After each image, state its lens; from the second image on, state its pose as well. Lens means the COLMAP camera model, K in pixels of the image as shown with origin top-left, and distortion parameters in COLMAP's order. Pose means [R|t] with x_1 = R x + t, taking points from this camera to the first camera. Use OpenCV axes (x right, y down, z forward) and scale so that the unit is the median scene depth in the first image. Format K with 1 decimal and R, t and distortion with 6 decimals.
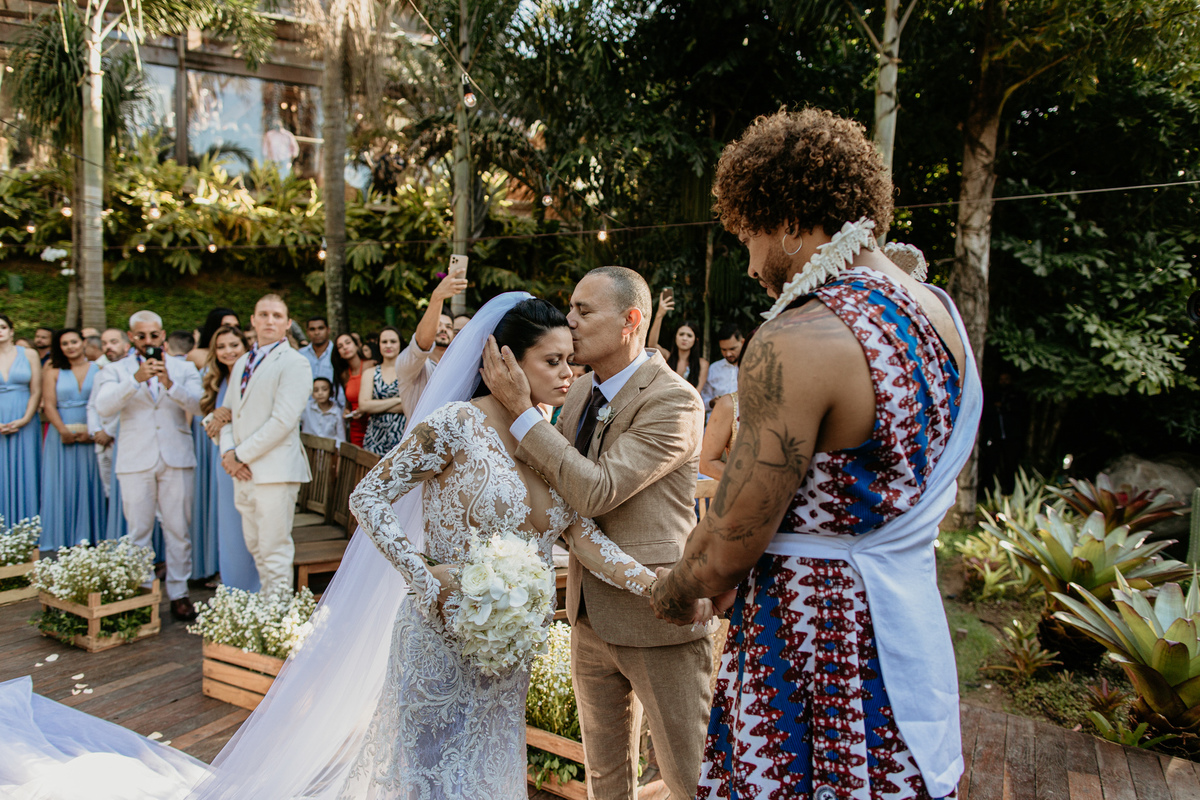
lens RADIAL K [[827.7, 0, 600.0], [0, 827.7, 400.0], [0, 0, 1]] dist [0.004017, 0.003903]
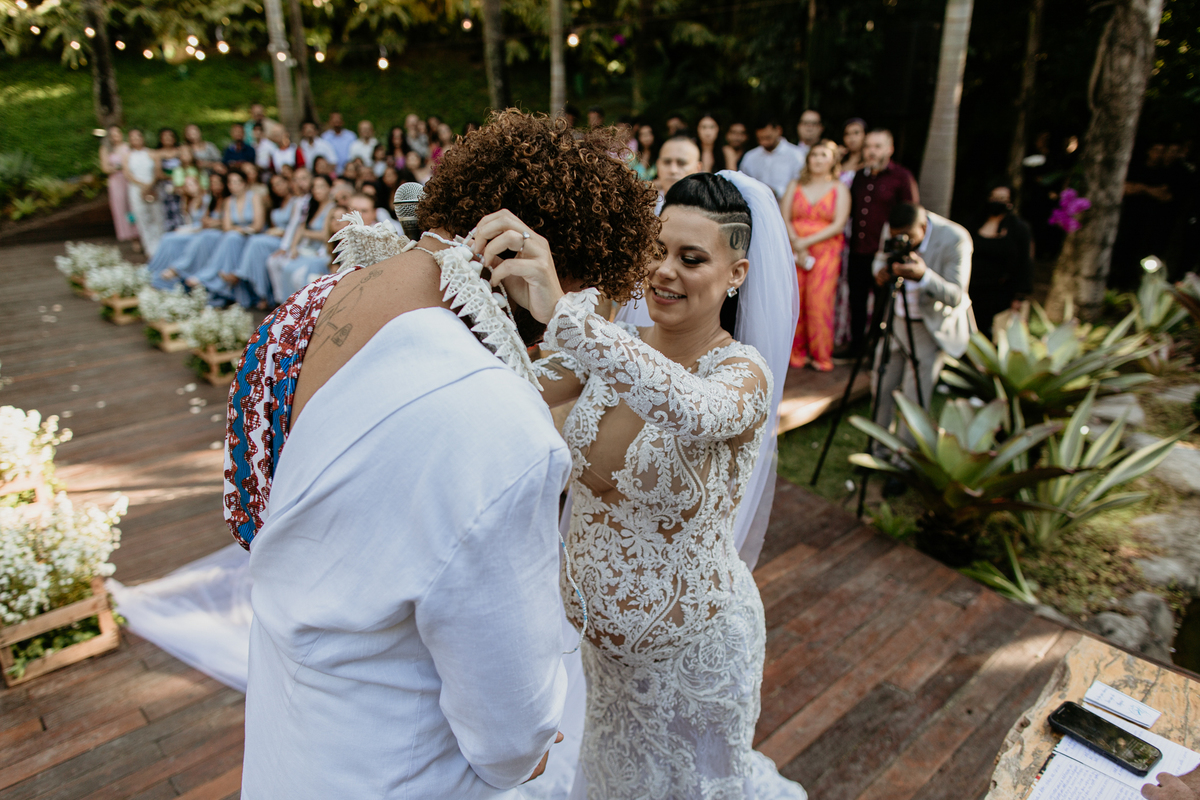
lens RADIAL K [[828.1, 0, 600.0], [0, 828.1, 400.0], [0, 0, 1]] dist [0.005711, 0.001311]
pose [[0.940838, 0.080821, -0.329079, 0.333337], [0.018670, 0.957301, 0.288489, -0.050911], [0.338343, -0.277566, 0.899156, -0.051692]]
